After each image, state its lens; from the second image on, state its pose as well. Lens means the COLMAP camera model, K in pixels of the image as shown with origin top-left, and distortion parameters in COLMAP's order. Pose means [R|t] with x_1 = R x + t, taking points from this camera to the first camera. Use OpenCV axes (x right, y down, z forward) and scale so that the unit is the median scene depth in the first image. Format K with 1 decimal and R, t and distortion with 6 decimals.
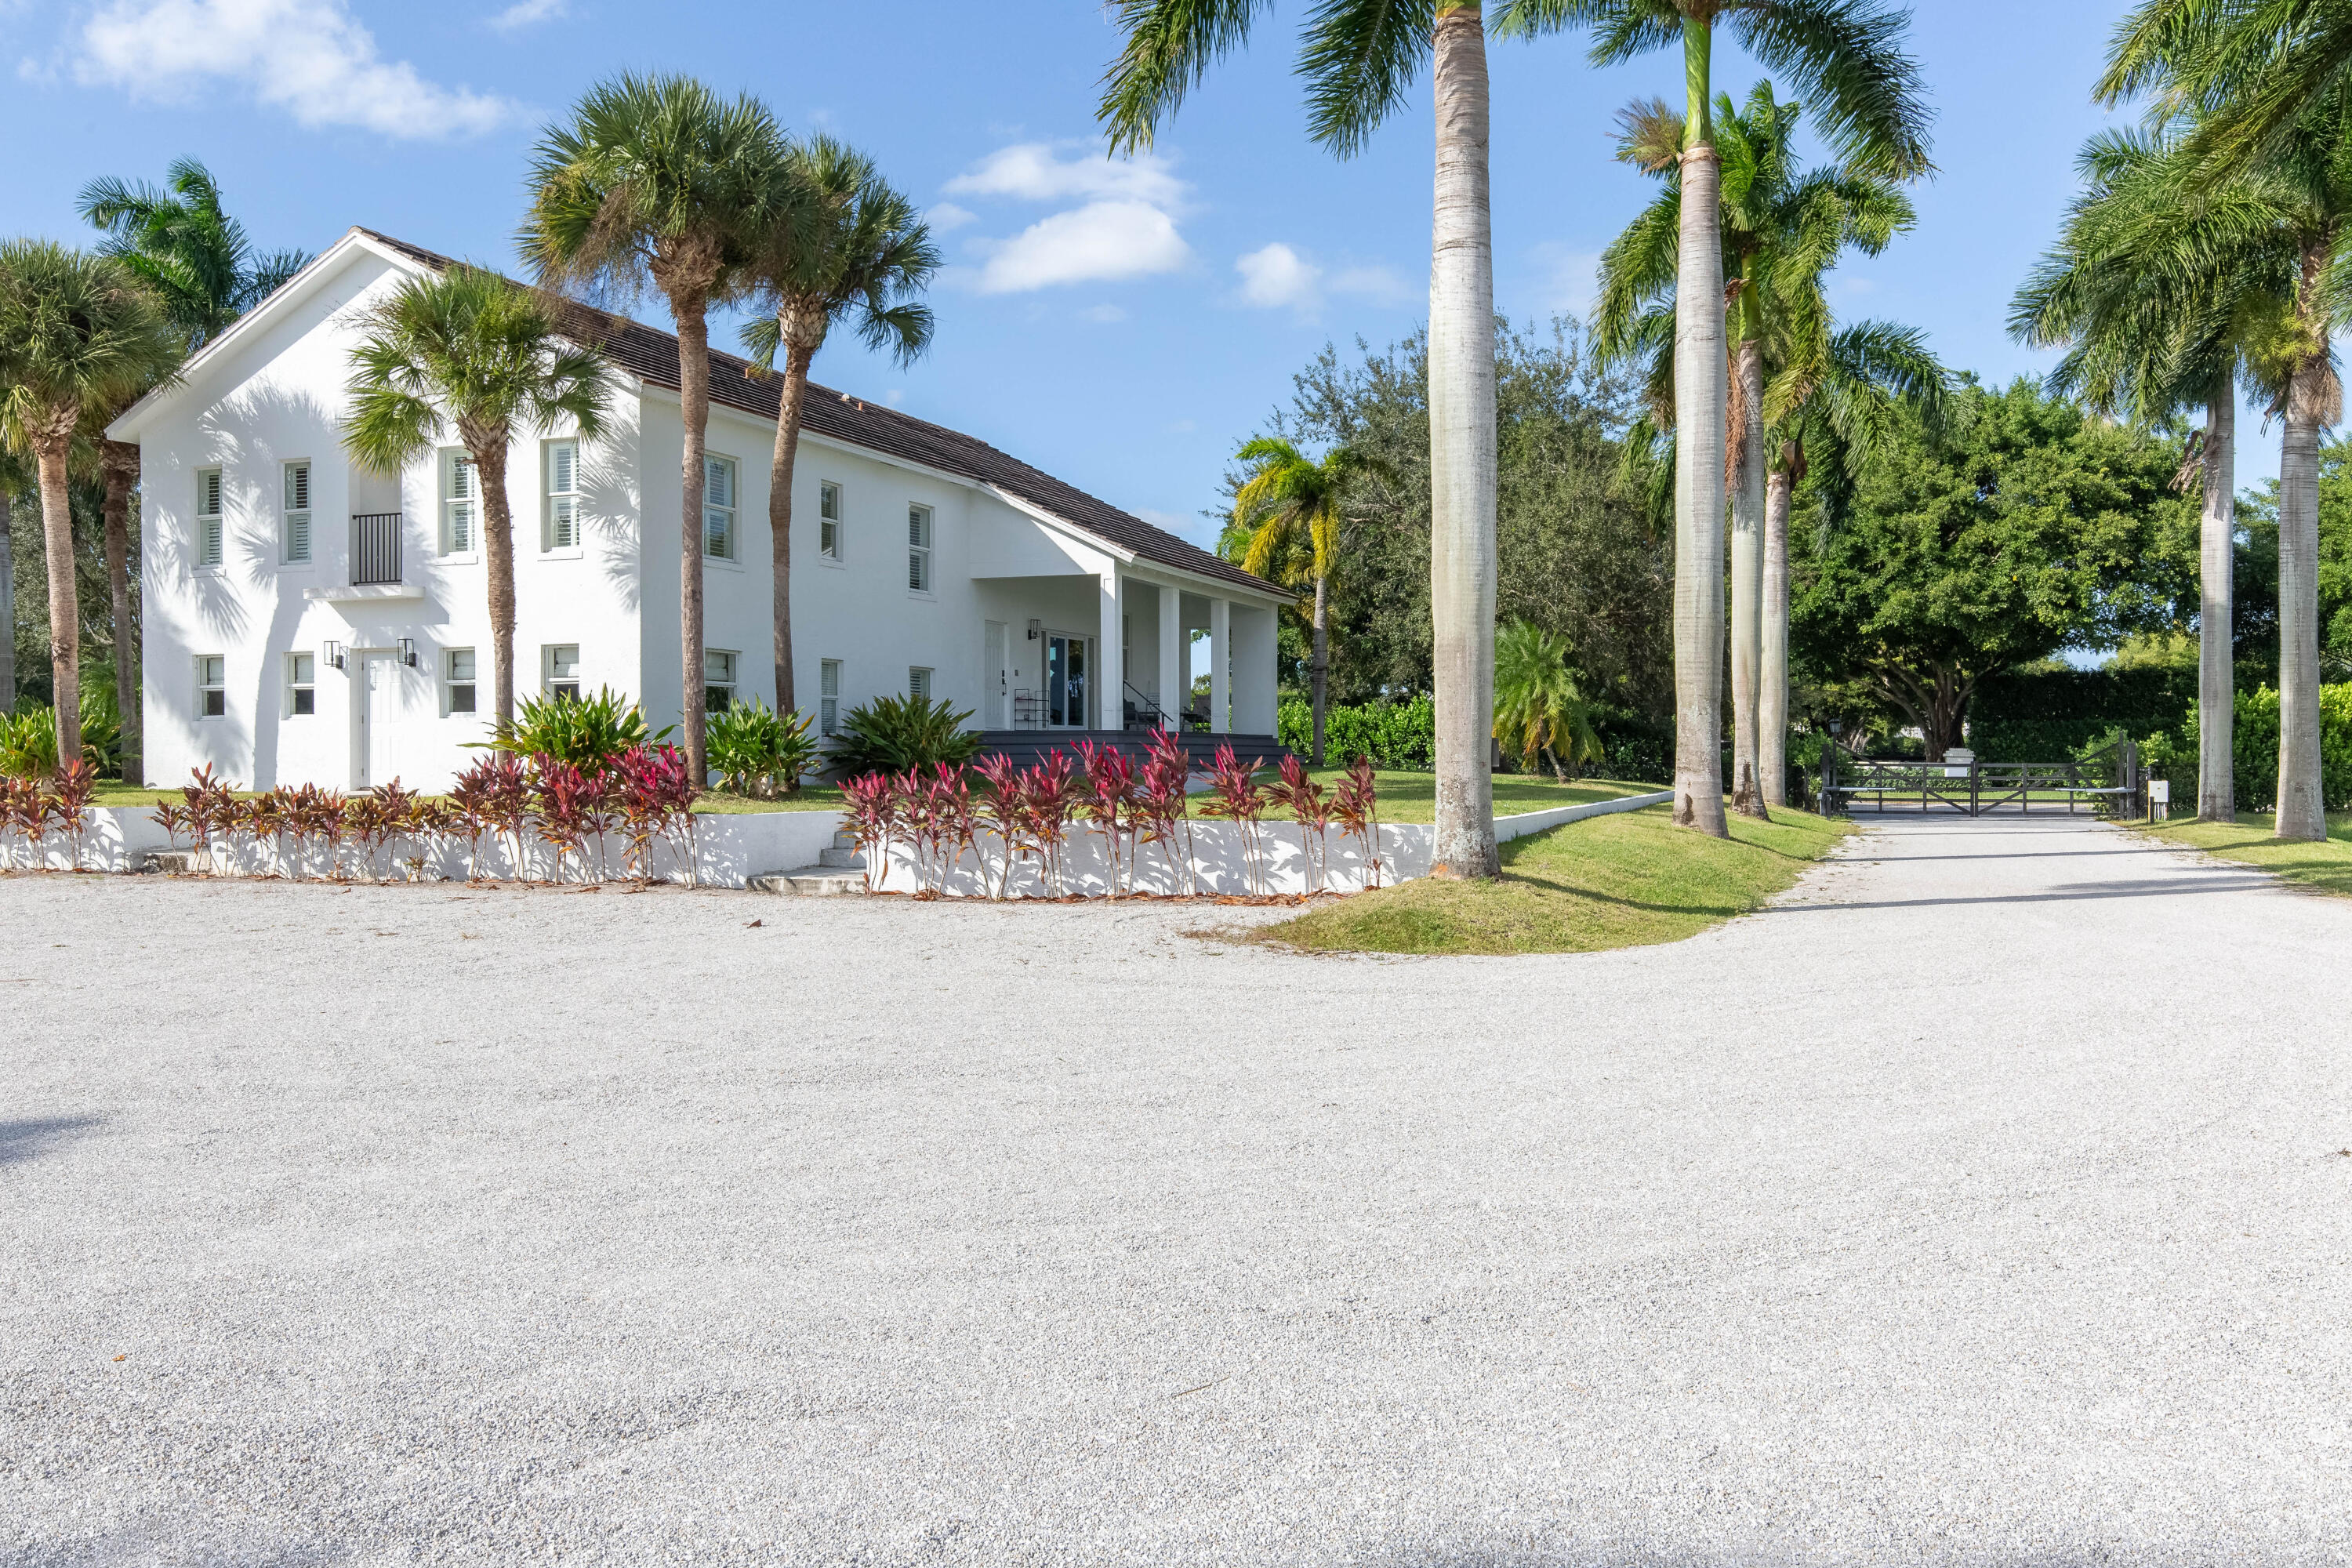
lens RADIAL K [[1710.5, 0, 1176.0], [0, 1710.5, 784.0], [0, 0, 1]] dist [0.000817, 0.000535]
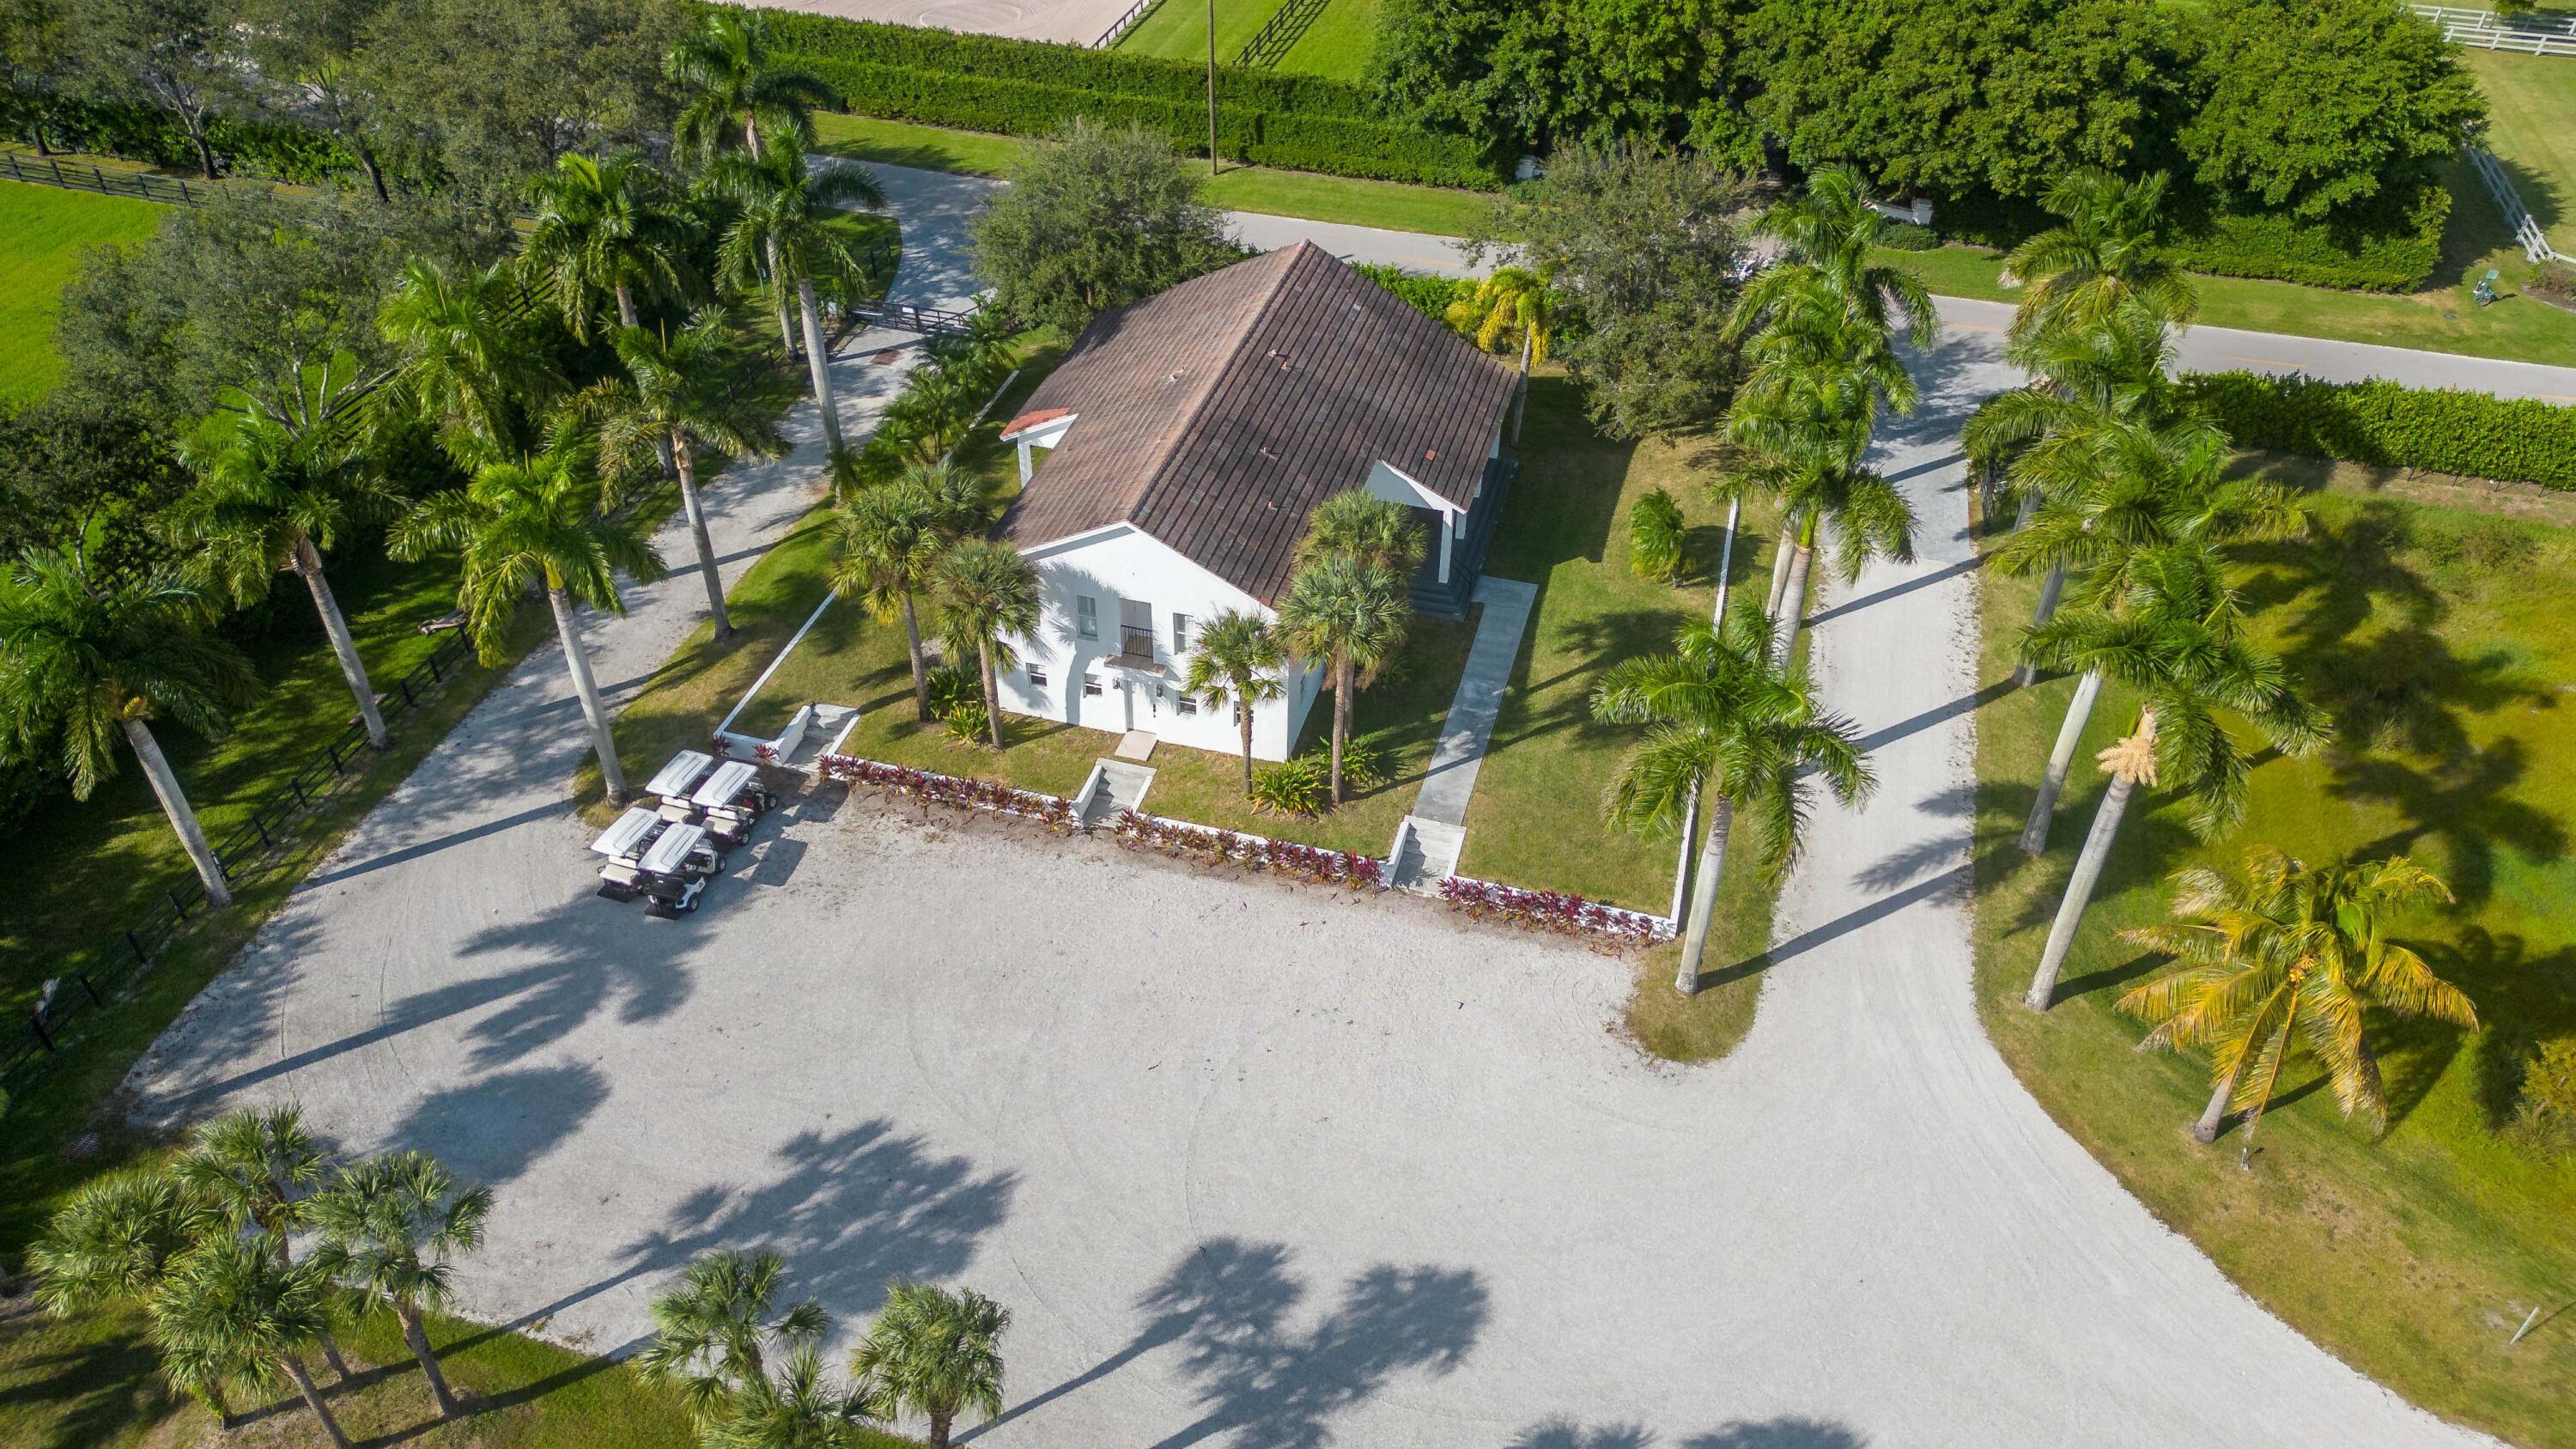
lens RADIAL K [[1777.4, 0, 1245.9], [0, 1777.4, 633.0], [0, 0, 1]] dist [0.065529, -0.088140]
pose [[0.995191, -0.063700, 0.074414, -0.405327], [0.006854, 0.803099, 0.595806, -1.154541], [-0.097715, -0.592430, 0.799674, -0.570336]]
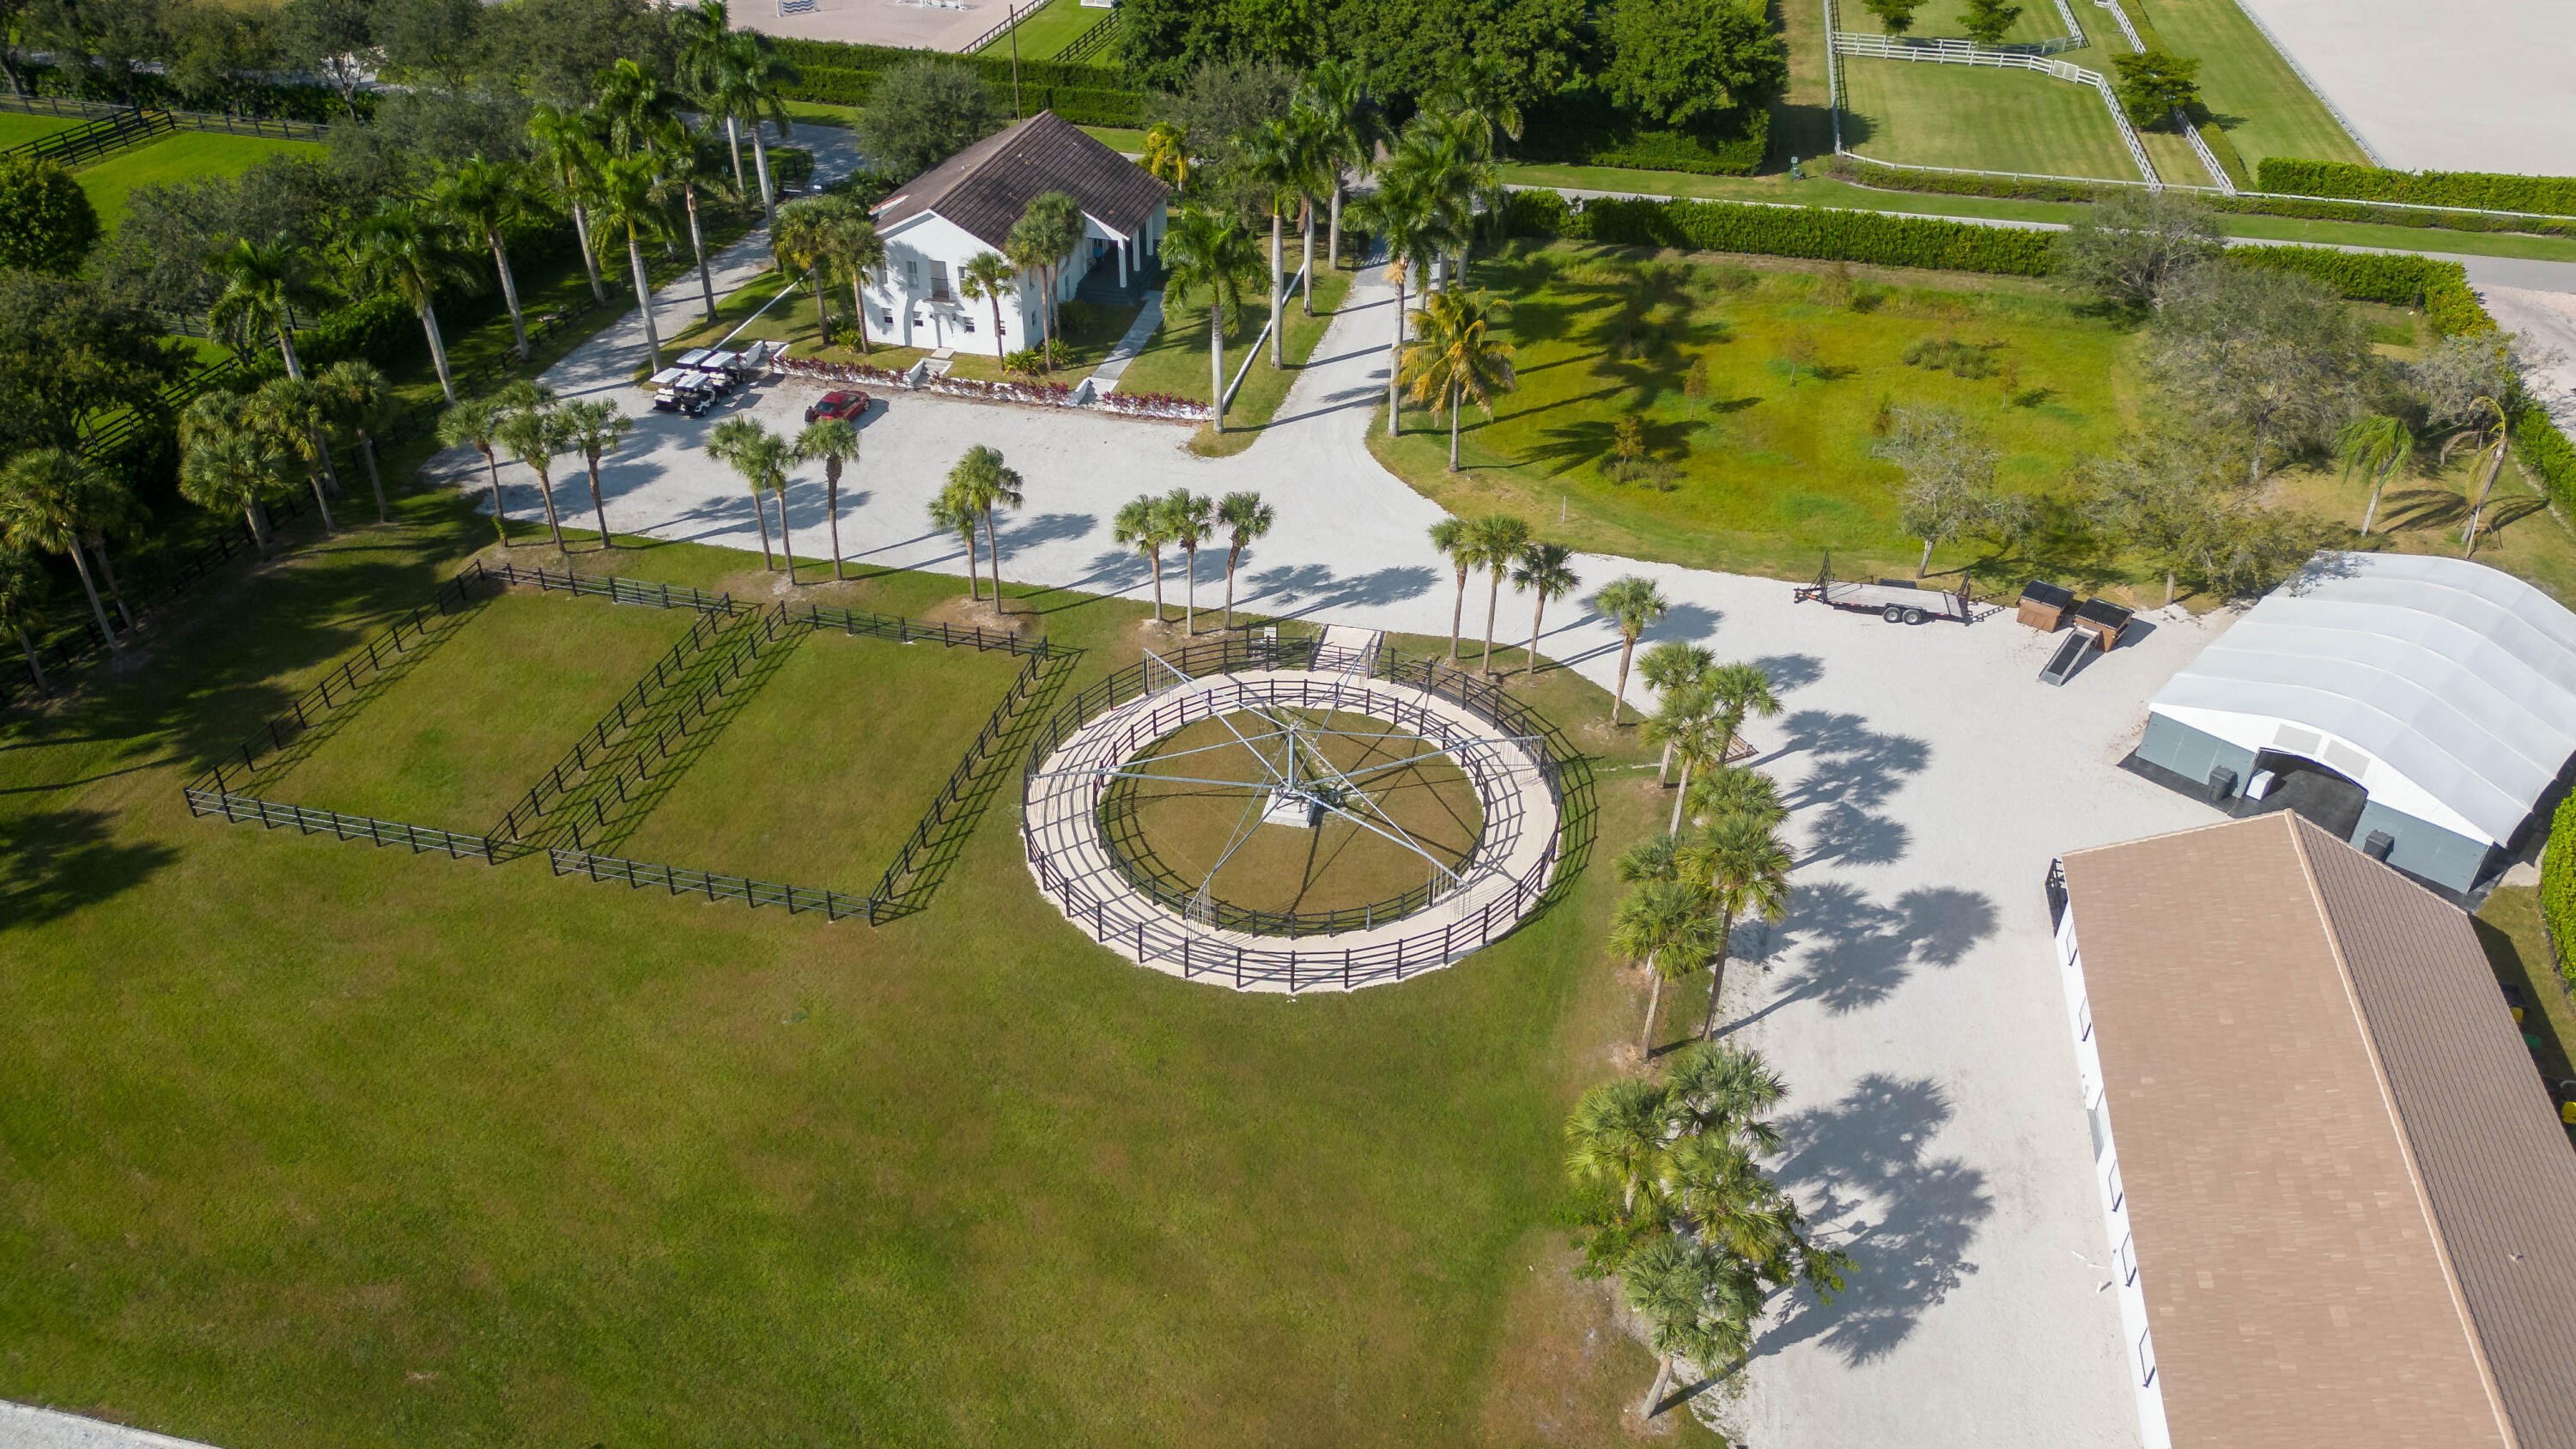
lens RADIAL K [[1837.0, 0, 1288.0], [0, 1837.0, 724.5], [0, 0, 1]] dist [-0.001916, 0.000777]
pose [[0.987503, -0.086920, 0.131463, -0.265407], [0.000987, 0.837553, 0.546356, -1.272574], [-0.157596, -0.539398, 0.827172, -2.471210]]
